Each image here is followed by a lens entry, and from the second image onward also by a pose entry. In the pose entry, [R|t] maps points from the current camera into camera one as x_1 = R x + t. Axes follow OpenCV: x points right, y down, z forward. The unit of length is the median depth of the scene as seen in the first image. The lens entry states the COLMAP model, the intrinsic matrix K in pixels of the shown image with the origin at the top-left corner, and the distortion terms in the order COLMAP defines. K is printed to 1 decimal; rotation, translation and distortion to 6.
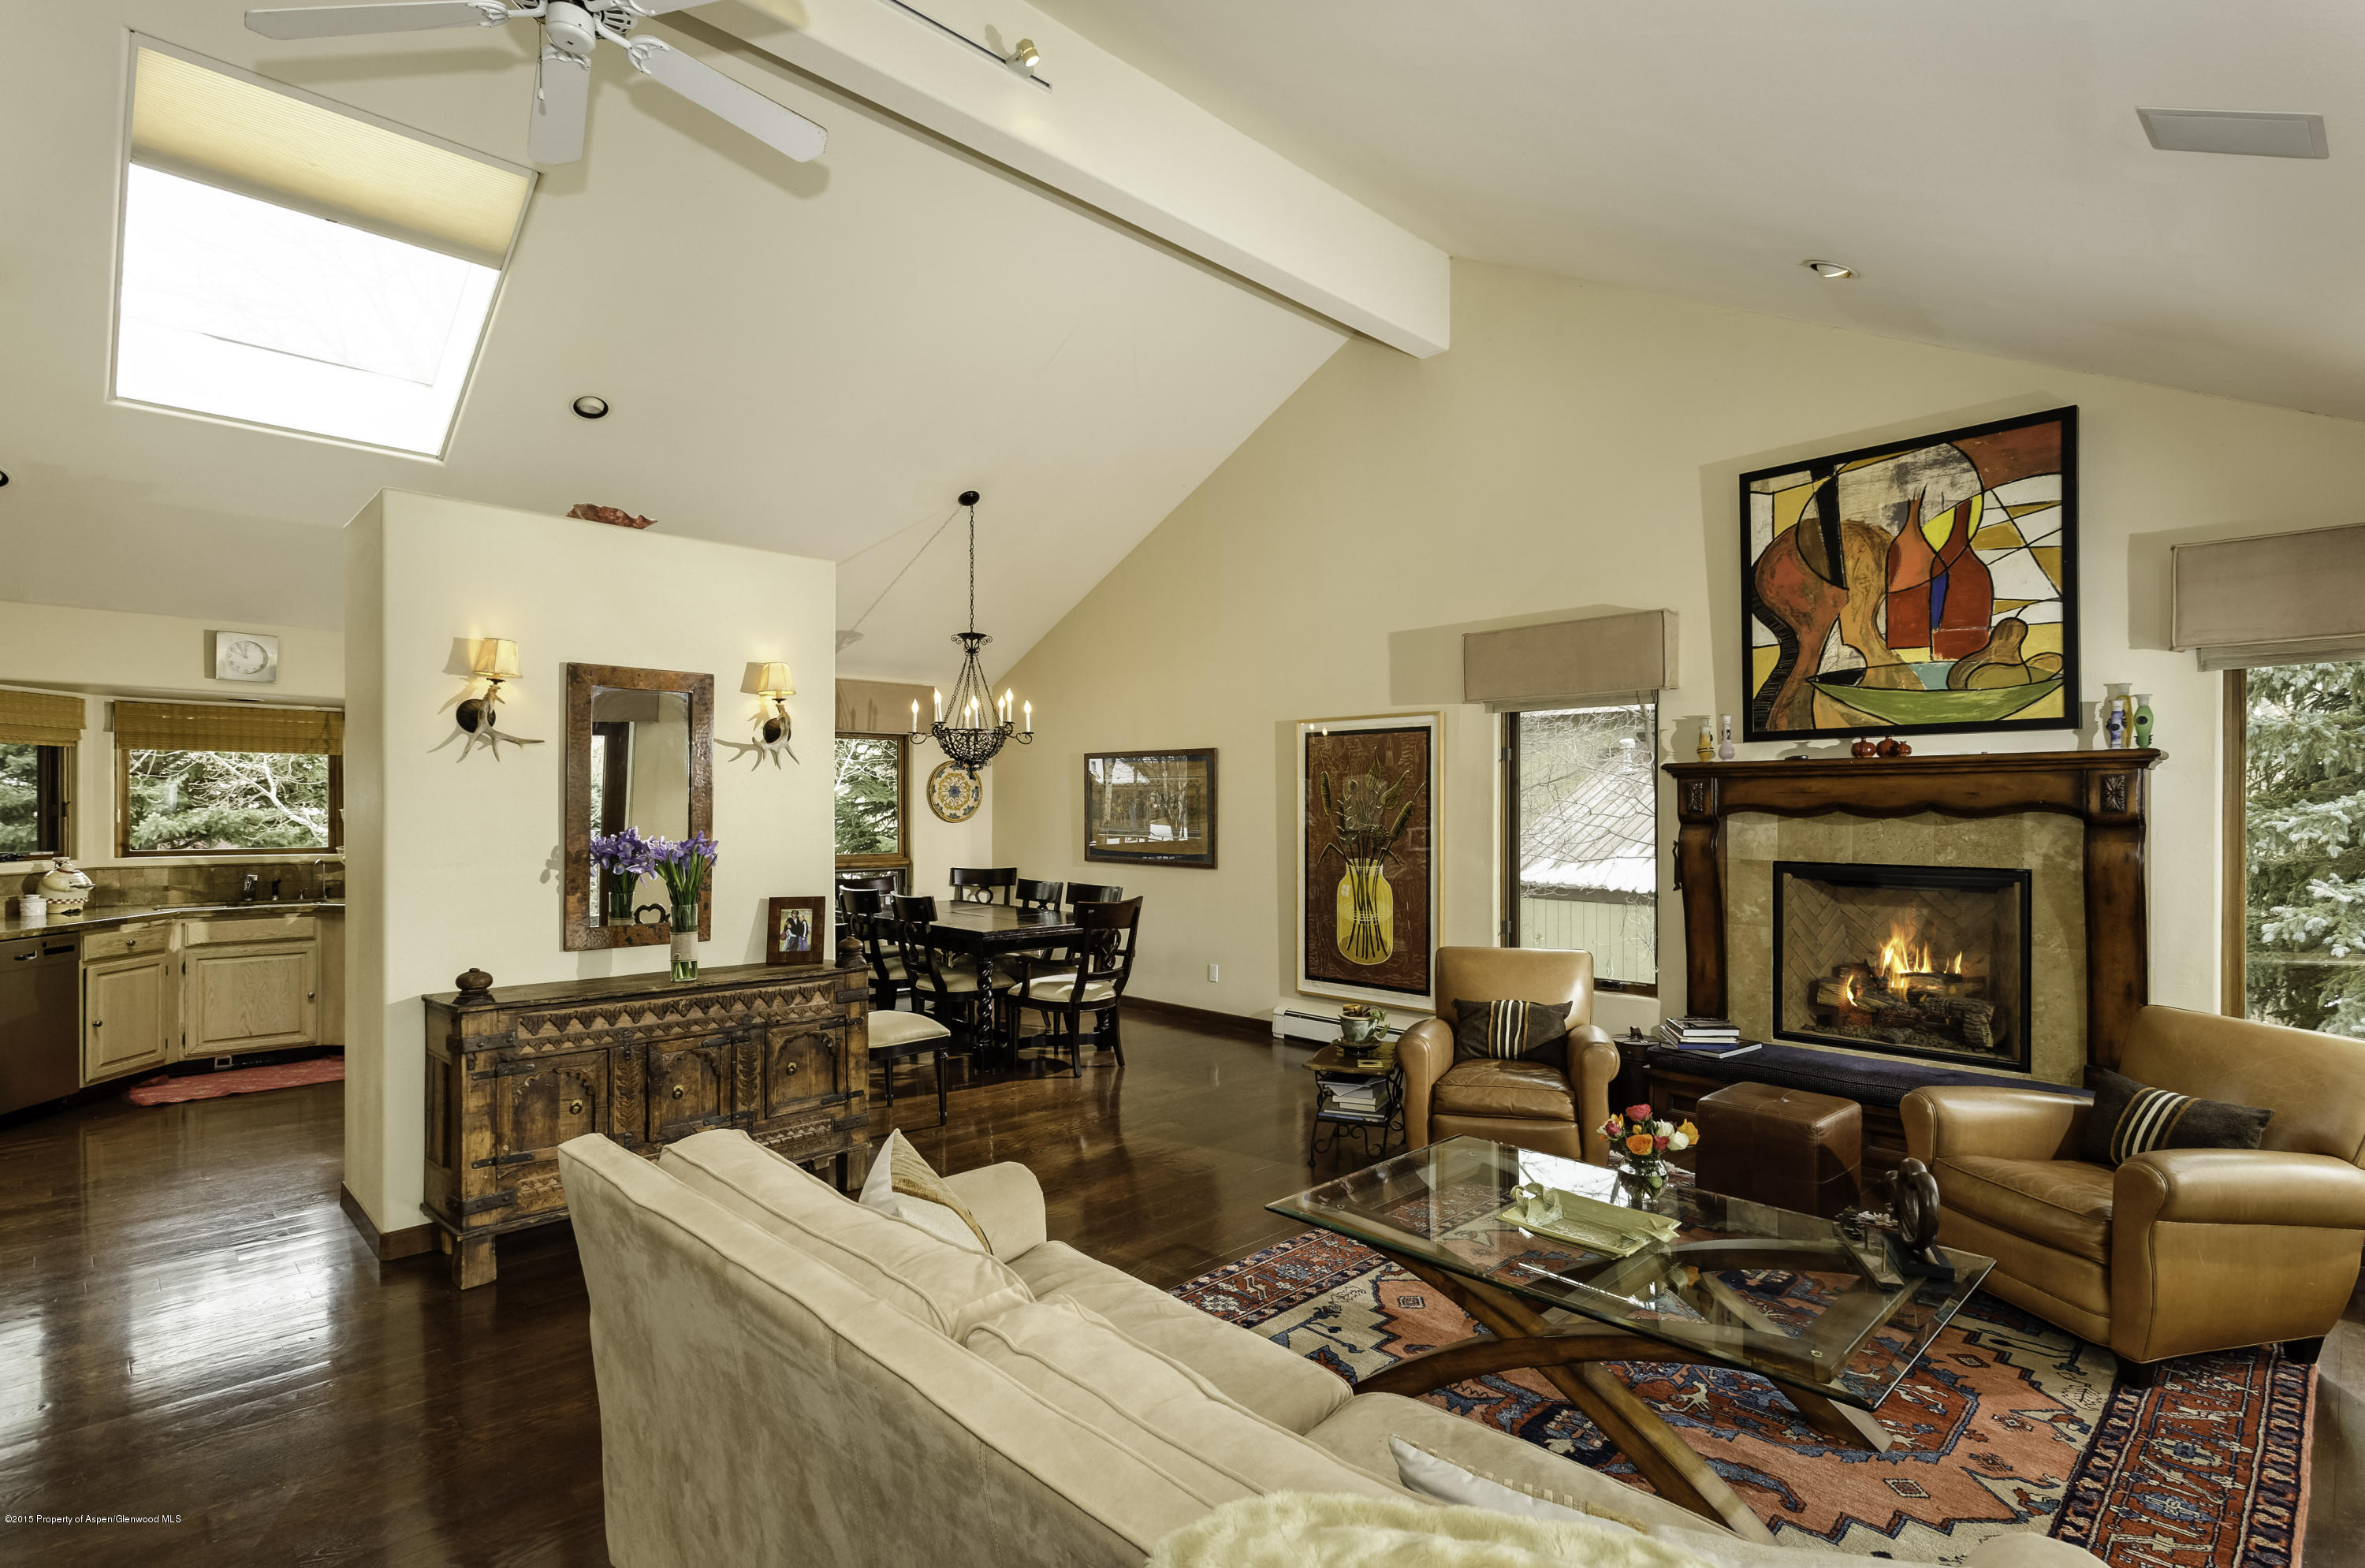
lens RADIAL K [[1159.7, 0, 1184.6], [0, 1159.7, 804.8], [0, 0, 1]] dist [-0.000315, -0.000070]
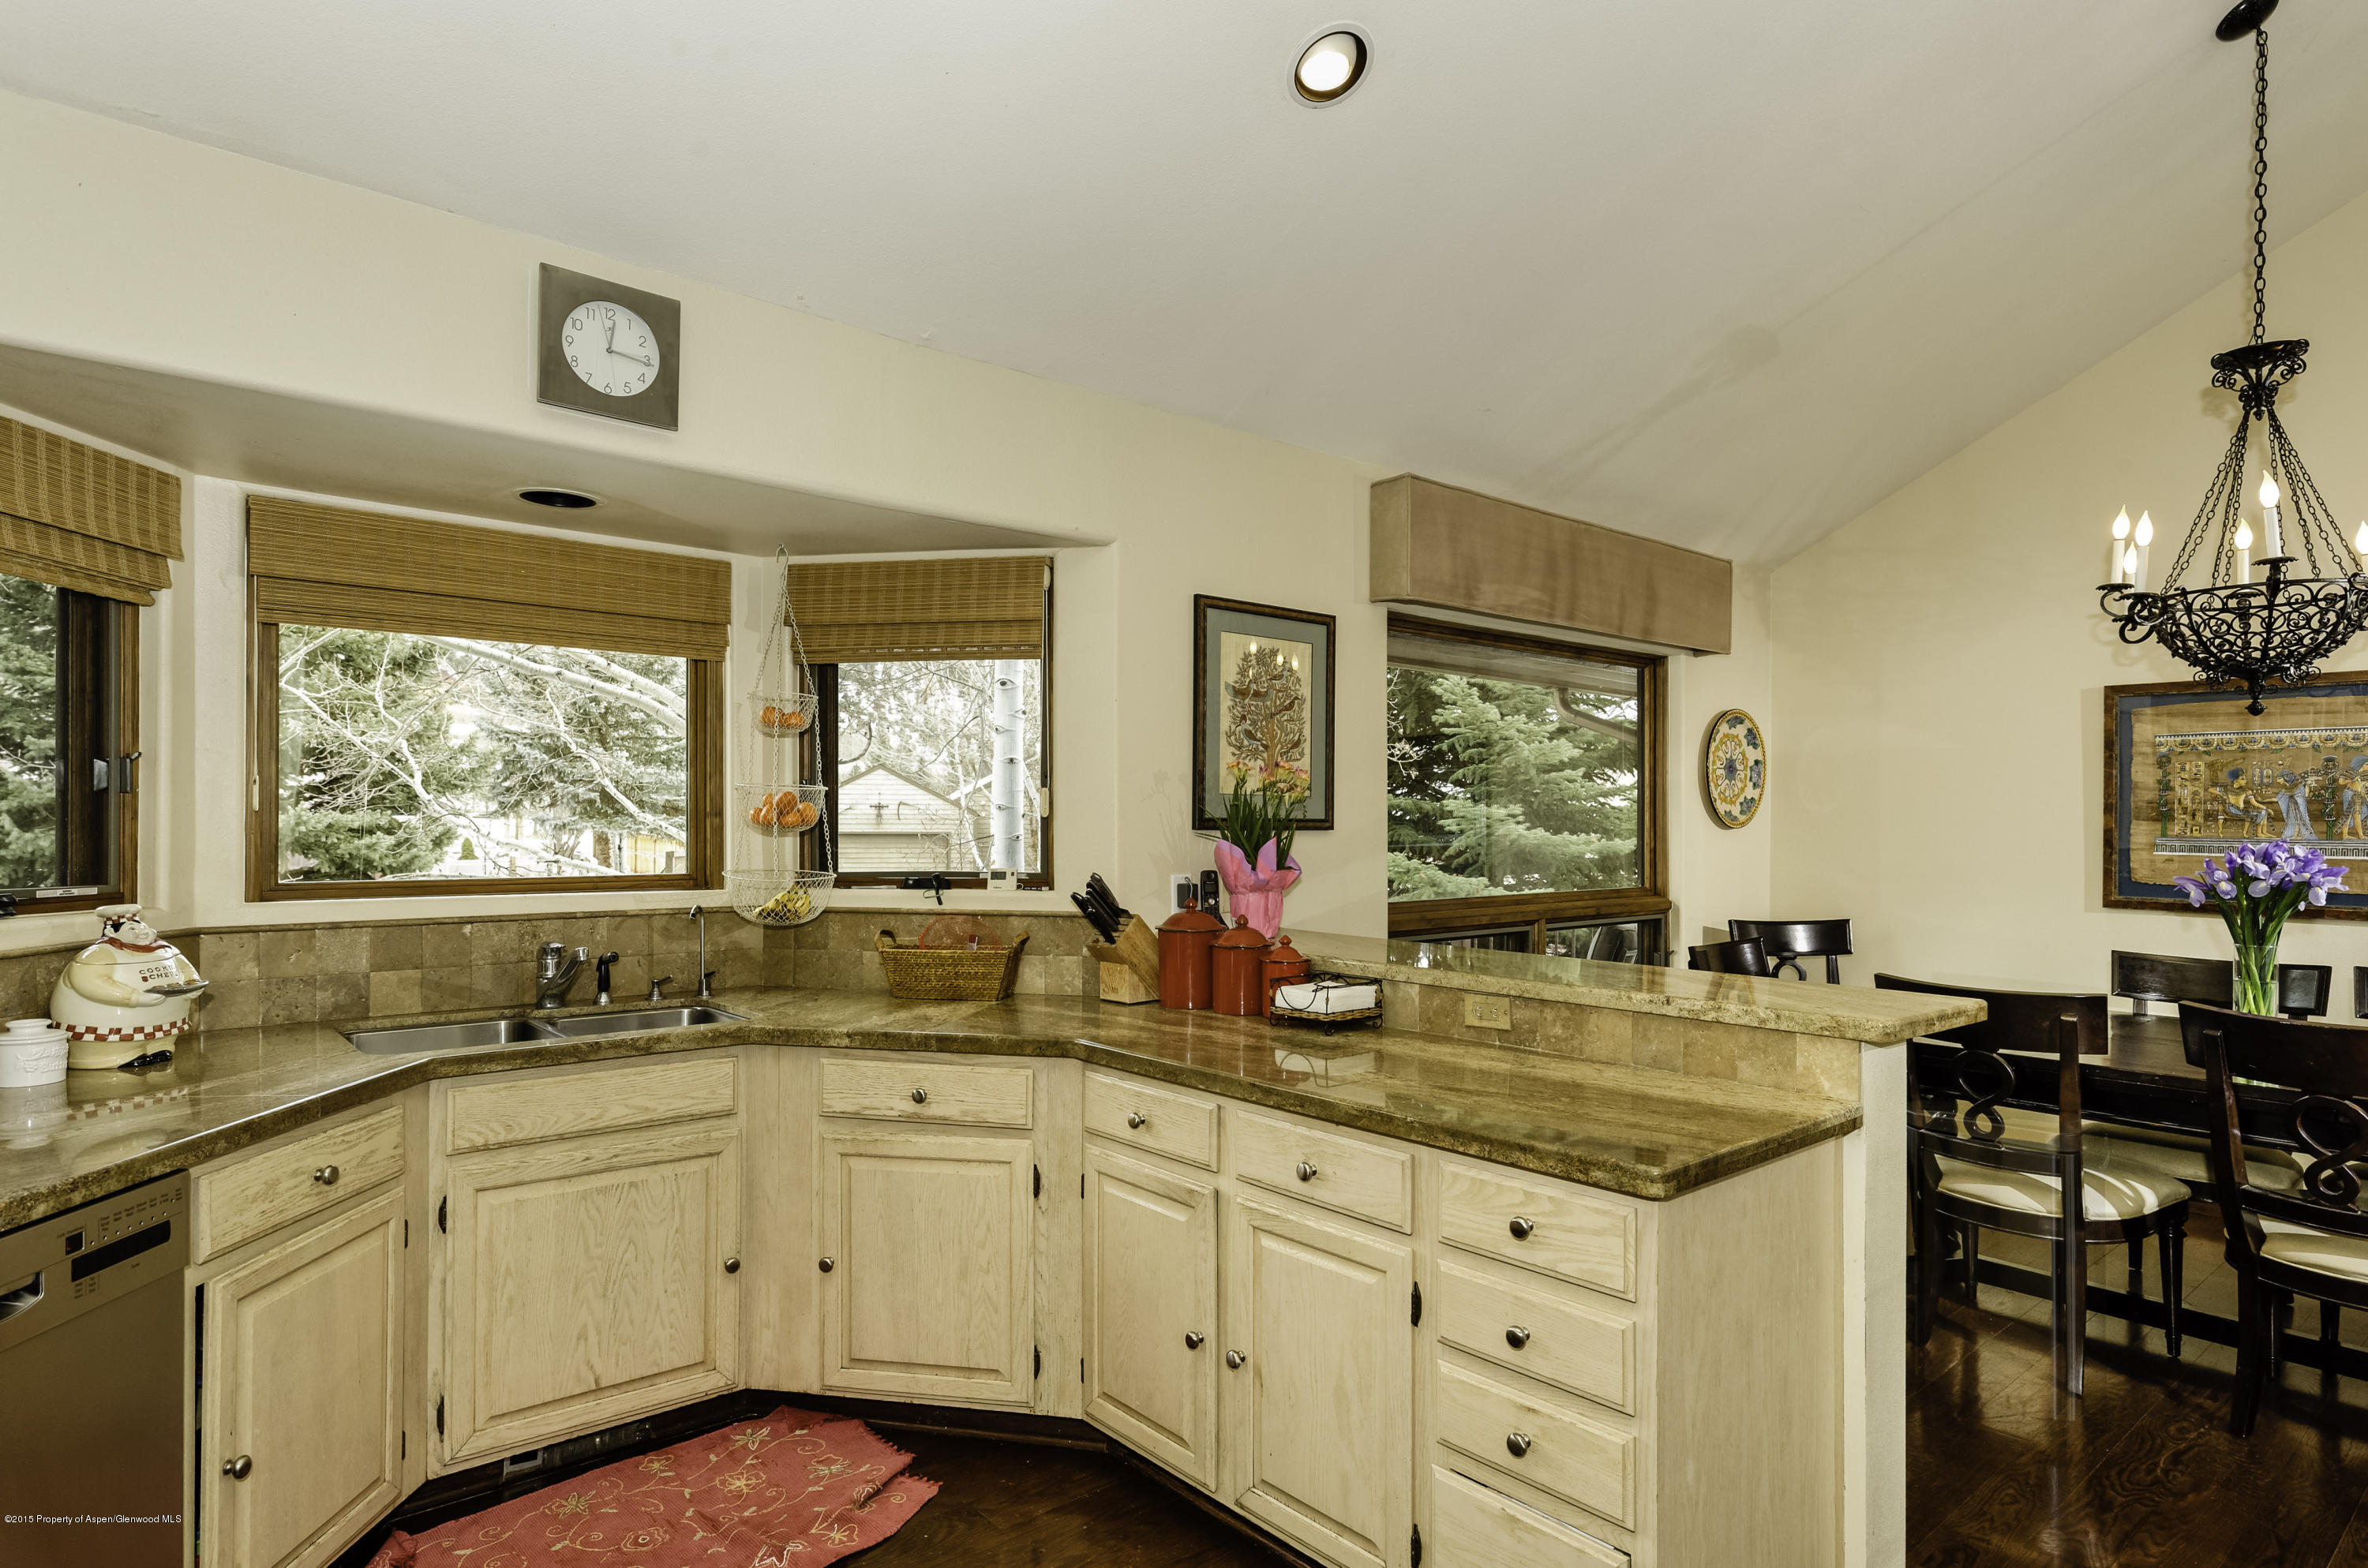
lens RADIAL K [[1299.5, 0, 1186.7], [0, 1299.5, 820.8], [0, 0, 1]] dist [0.000308, 0.000238]
pose [[0.997640, 0.003714, -0.068561, -0.578501], [-0.003607, 0.999992, 0.001691, 0.016930], [0.068567, -0.001440, 0.997645, 0.587326]]
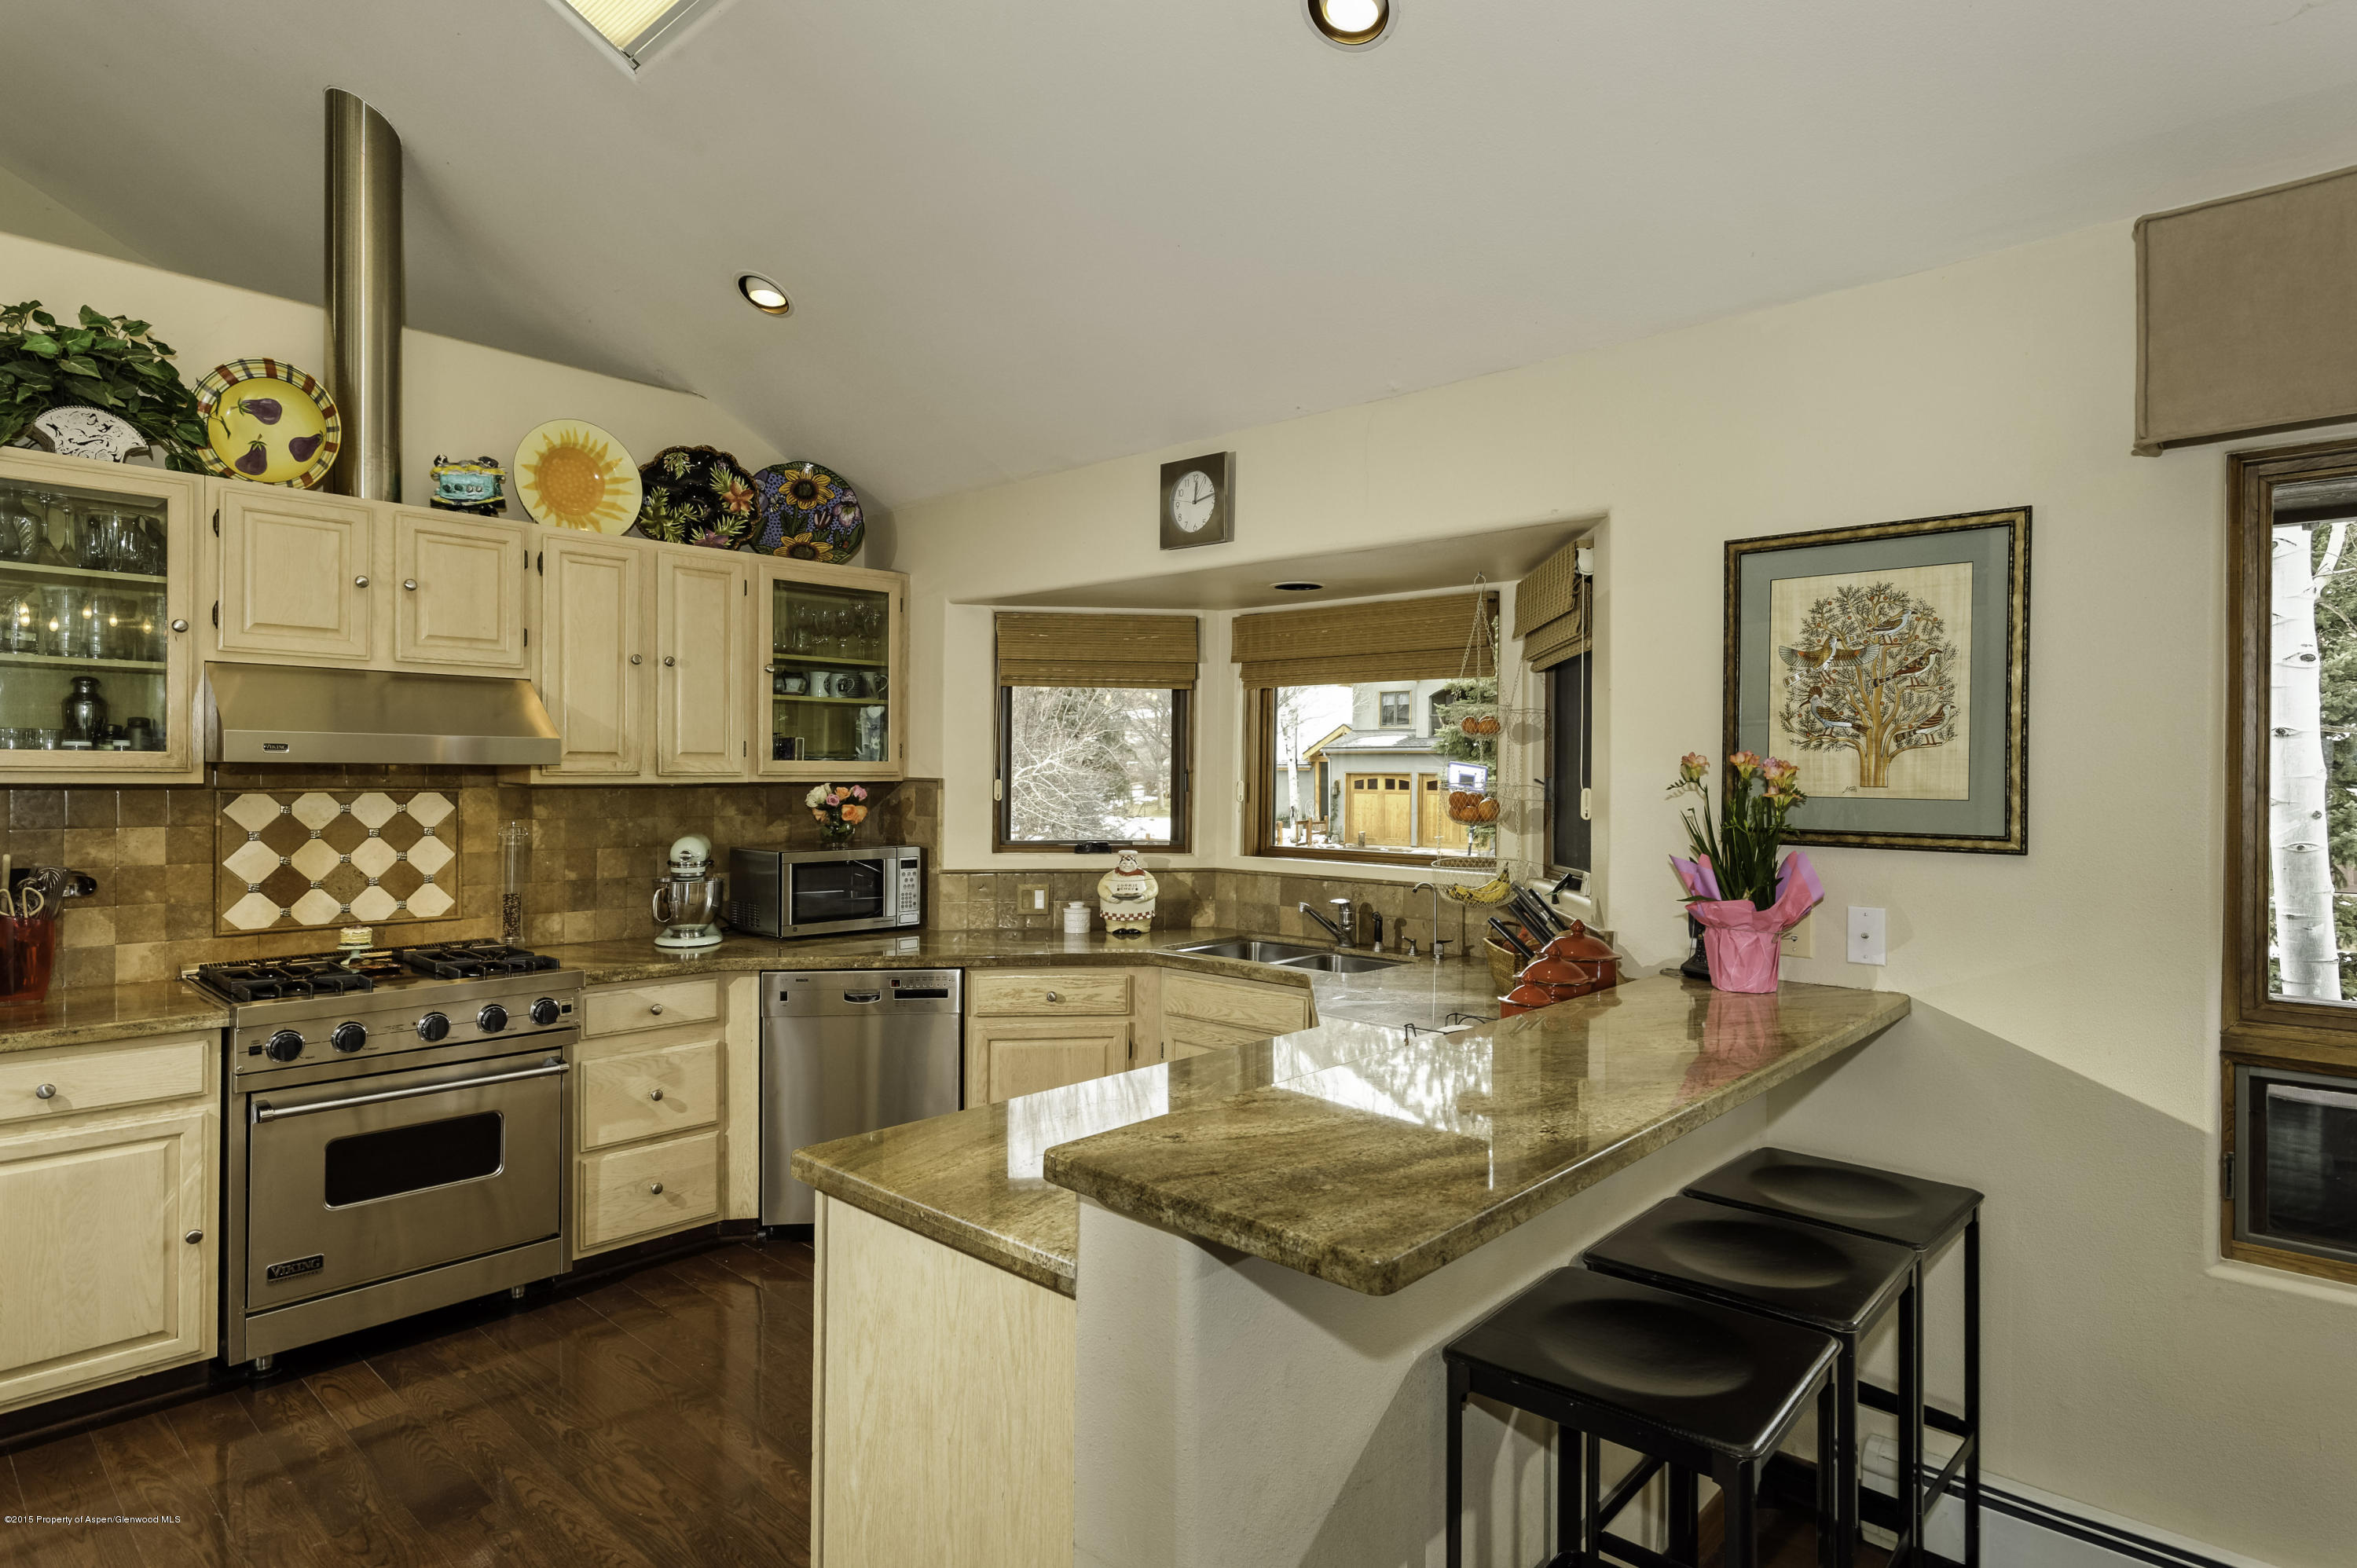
lens RADIAL K [[1258.0, 0, 1178.5], [0, 1258.0, 784.0], [0, 0, 1]] dist [0.001211, 0.000260]
pose [[0.050970, 0.004036, -0.998692, -0.209962], [-0.008410, 0.999958, 0.003612, 0.002926], [0.998665, 0.008214, 0.051001, 0.927562]]
